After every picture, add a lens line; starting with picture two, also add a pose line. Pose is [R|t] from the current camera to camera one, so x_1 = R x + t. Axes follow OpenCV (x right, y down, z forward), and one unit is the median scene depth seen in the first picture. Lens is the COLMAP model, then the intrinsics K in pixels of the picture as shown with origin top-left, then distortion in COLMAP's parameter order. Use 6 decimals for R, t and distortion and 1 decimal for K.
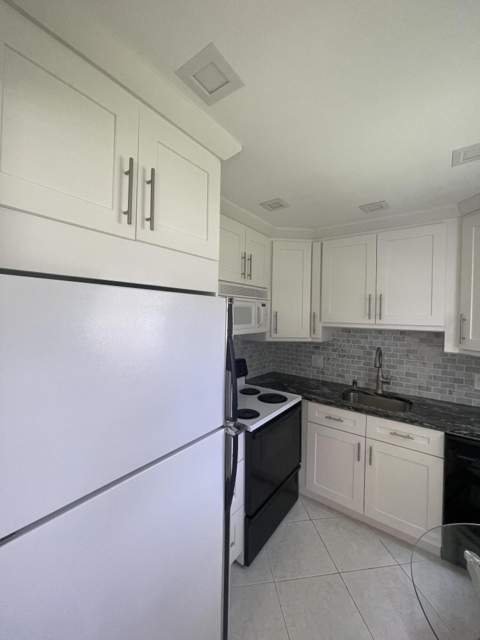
lens RADIAL K [[258.3, 0, 238.3], [0, 258.3, 315.8], [0, 0, 1]] dist [-0.001008, 0.000418]
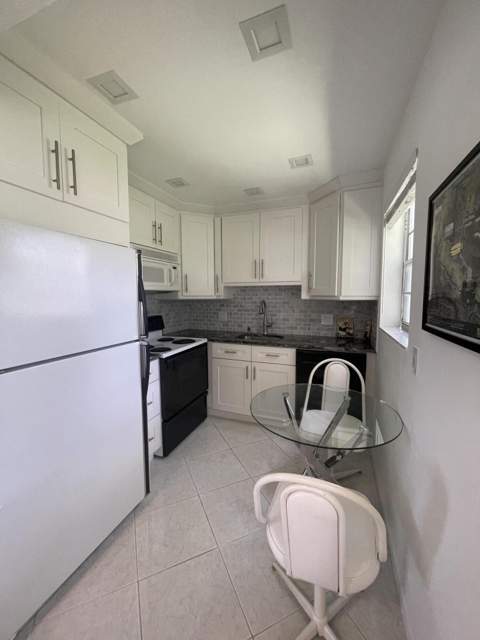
lens RADIAL K [[258.3, 0, 238.3], [0, 258.3, 315.8], [0, 0, 1]] dist [-0.001008, 0.000418]
pose [[0.959725, -0.042711, 0.277676, 0.043078], [0.020865, 0.996483, 0.081160, 0.098563], [-0.280166, -0.072098, 0.957240, -0.277325]]
